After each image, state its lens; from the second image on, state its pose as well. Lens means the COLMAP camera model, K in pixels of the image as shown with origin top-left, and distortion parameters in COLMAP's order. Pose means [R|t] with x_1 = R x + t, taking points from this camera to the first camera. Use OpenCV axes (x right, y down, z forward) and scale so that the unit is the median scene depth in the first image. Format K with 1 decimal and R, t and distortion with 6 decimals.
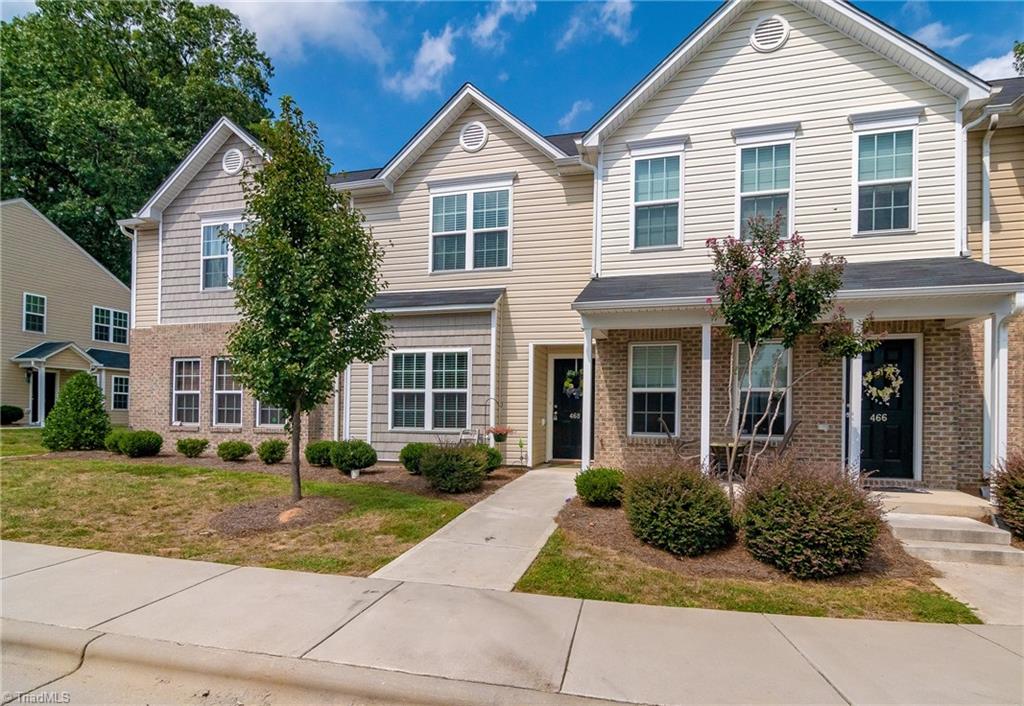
lens RADIAL K [[549.3, 0, 513.9], [0, 549.3, 375.0], [0, 0, 1]] dist [0.003120, -0.007302]
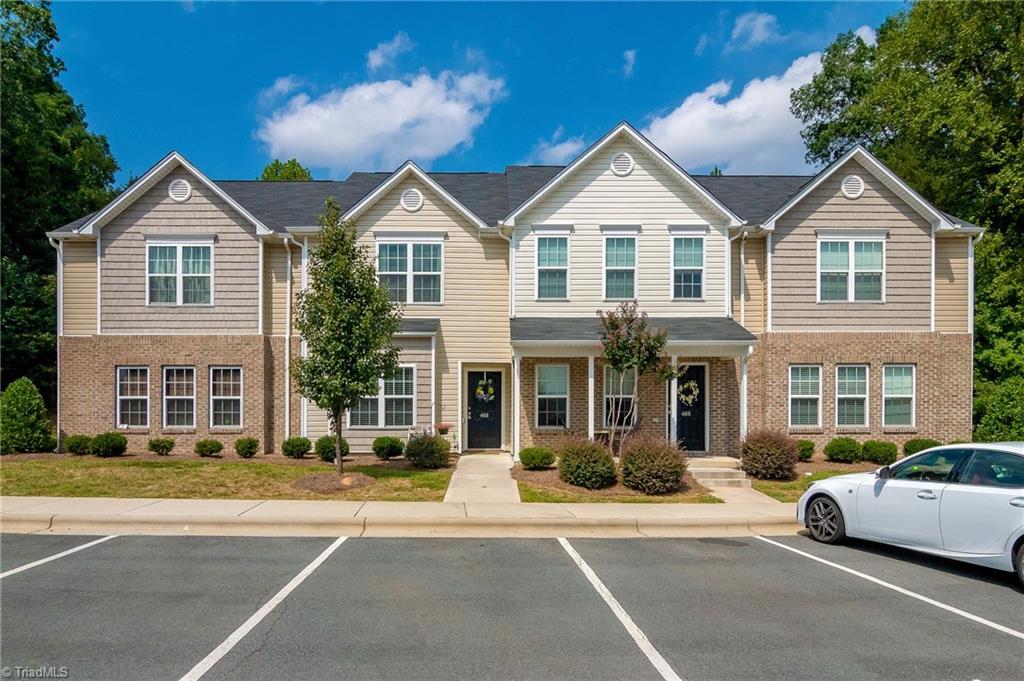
lens RADIAL K [[541.3, 0, 516.3], [0, 541.3, 344.6], [0, 0, 1]] dist [-0.000893, -0.002416]
pose [[0.961889, 0.024482, 0.272342, -0.221368], [-0.008347, 0.998149, -0.060247, -0.021985], [-0.273313, 0.055678, 0.960313, -0.349863]]
